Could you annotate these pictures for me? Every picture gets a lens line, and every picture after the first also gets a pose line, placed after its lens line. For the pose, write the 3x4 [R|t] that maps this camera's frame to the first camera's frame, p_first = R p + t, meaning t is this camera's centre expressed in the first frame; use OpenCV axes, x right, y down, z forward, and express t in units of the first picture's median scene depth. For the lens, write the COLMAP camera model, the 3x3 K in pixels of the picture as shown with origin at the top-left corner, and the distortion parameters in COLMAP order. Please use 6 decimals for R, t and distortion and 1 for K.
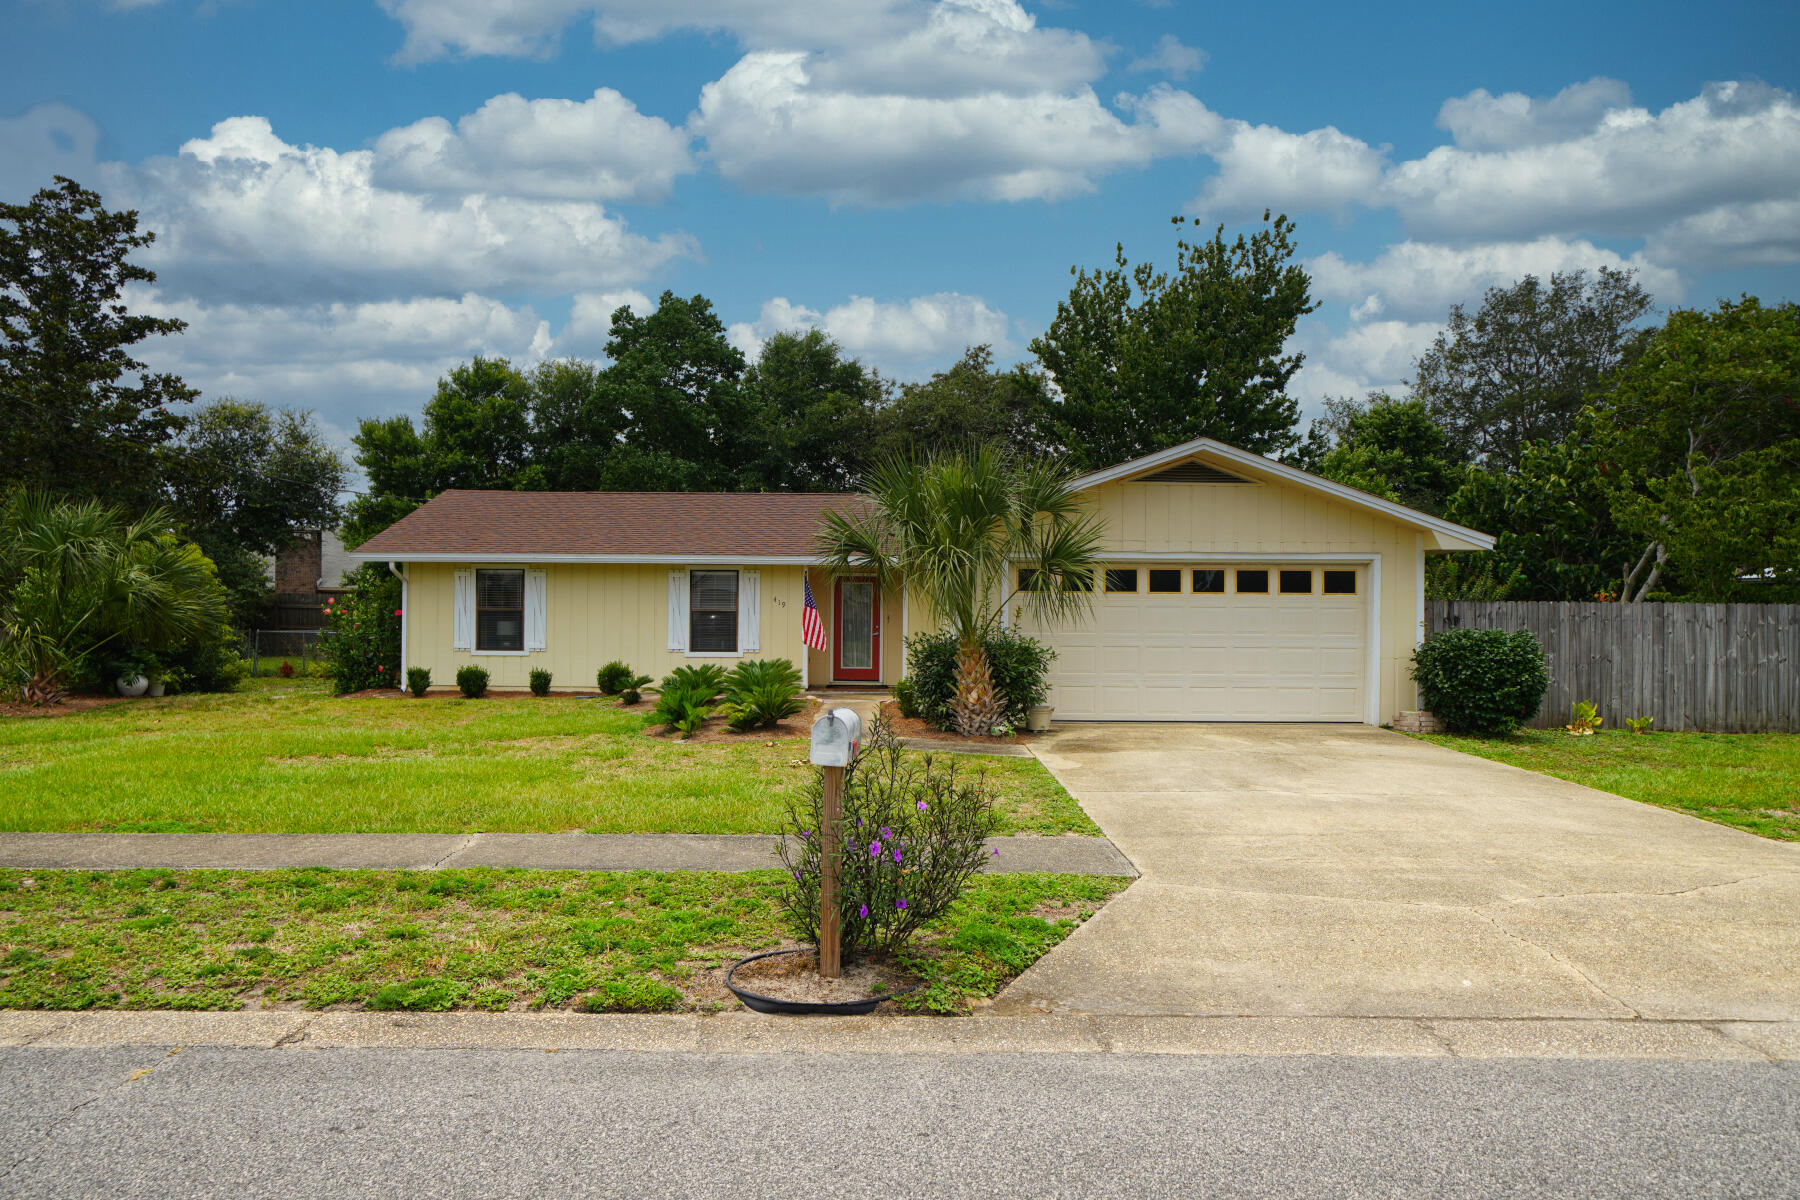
lens RADIAL K [[1210.9, 0, 903.9], [0, 1210.9, 600.8], [0, 0, 1]] dist [0.012900, 0.000735]
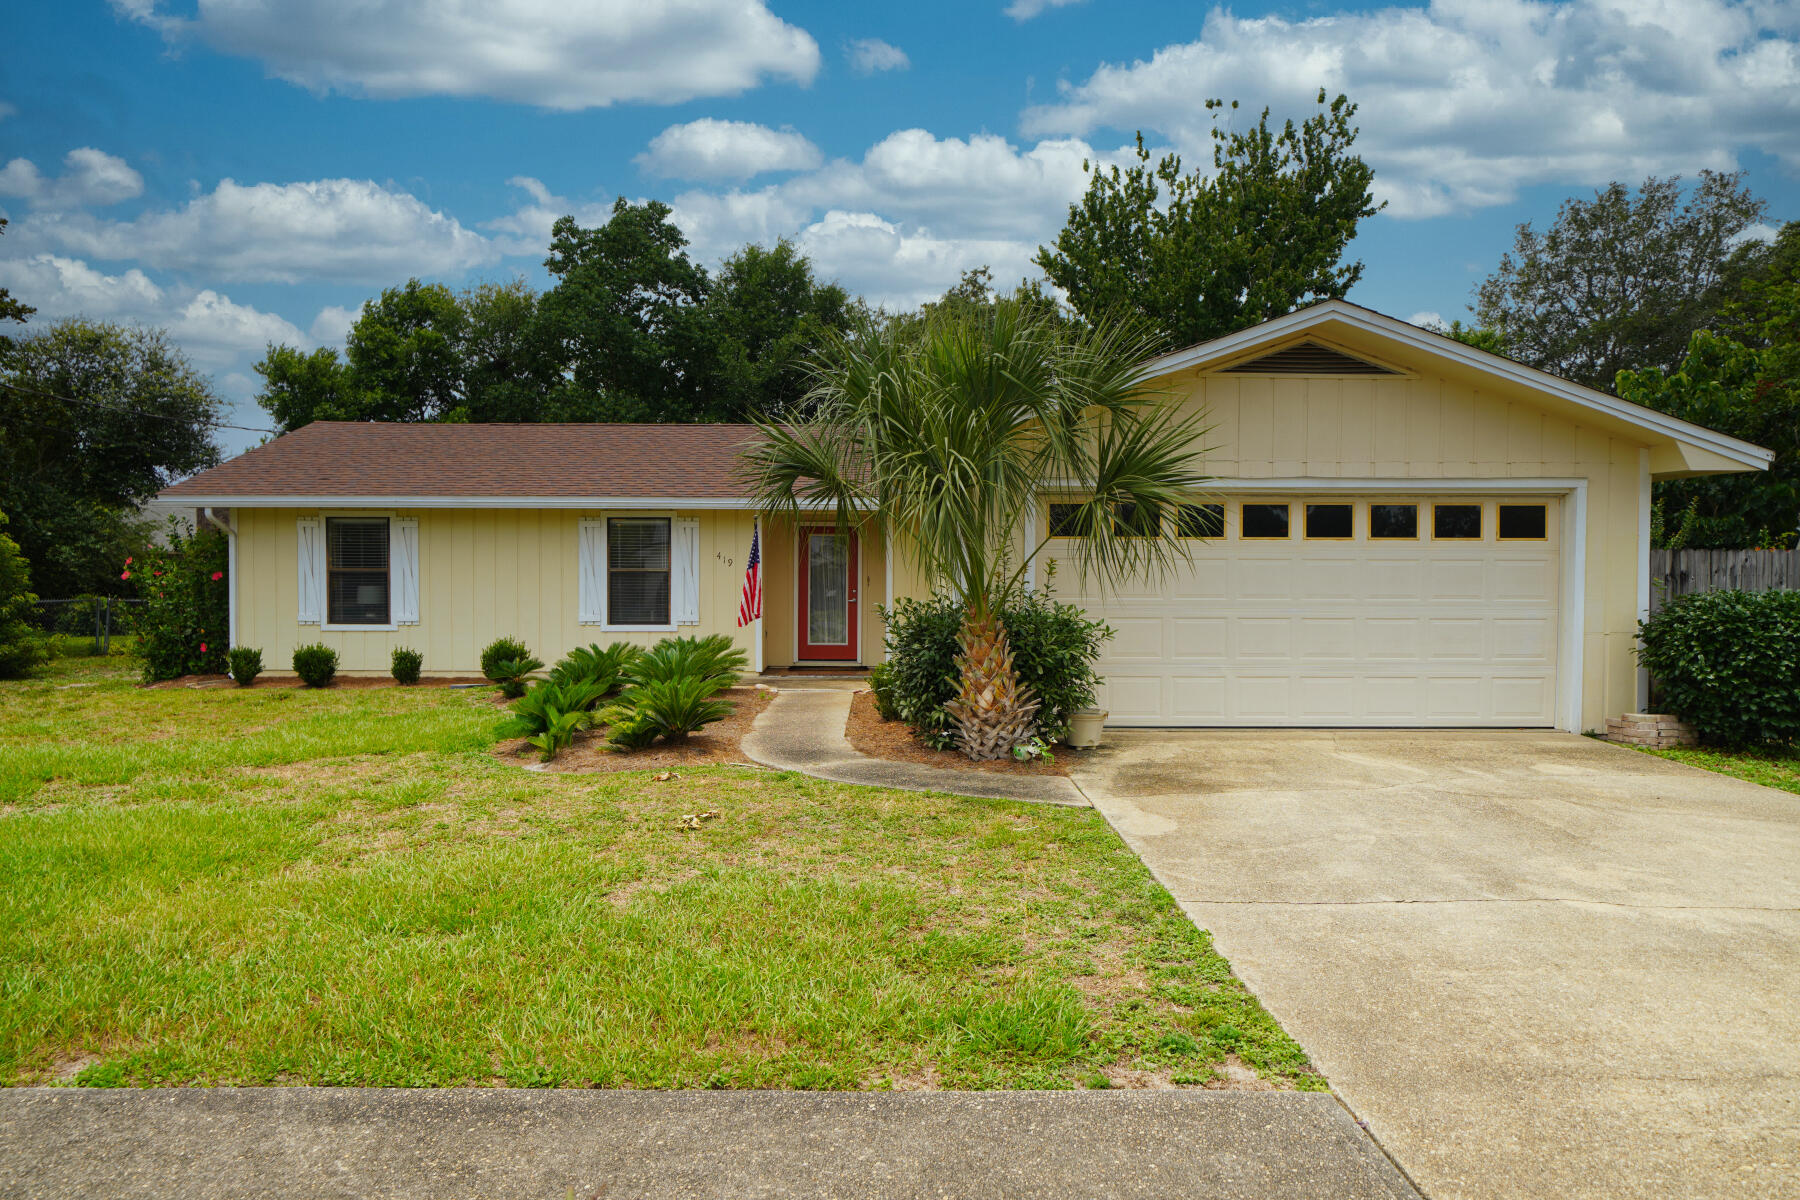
lens RADIAL K [[1210.9, 0, 903.9], [0, 1210.9, 600.8], [0, 0, 1]] dist [0.012900, 0.000735]
pose [[0.999988, -0.003722, 0.003259, 0.009857], [0.003628, 0.999589, 0.028423, 0.007607], [-0.003364, -0.028411, 0.999591, 0.299647]]
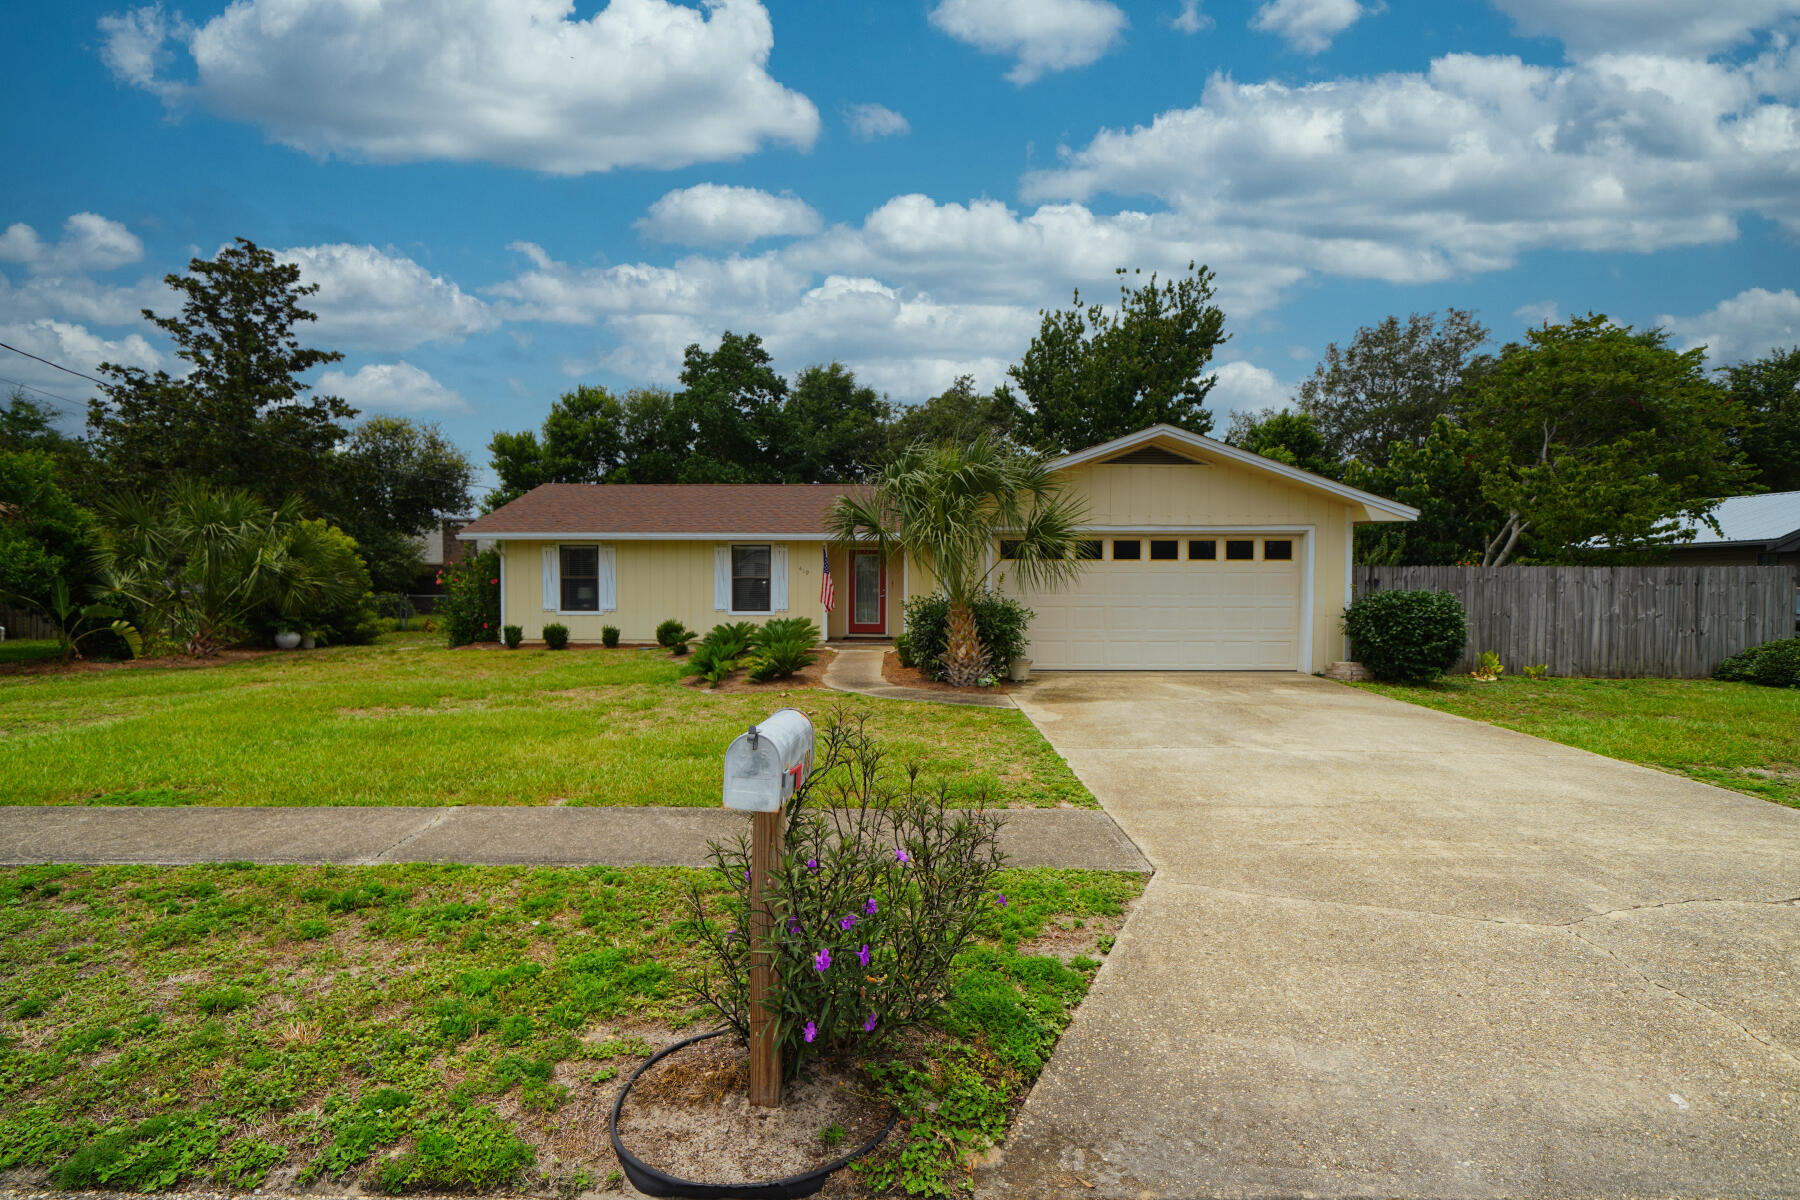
lens RADIAL K [[854.1, 0, 900.0], [0, 854.1, 600.0], [0, 0, 1]] dist [0.012522, 0.000191]
pose [[0.999913, -0.004455, -0.012411, 0.007293], [0.004874, 0.999411, 0.033975, 0.002375], [0.012253, -0.034032, 0.999346, 0.164814]]
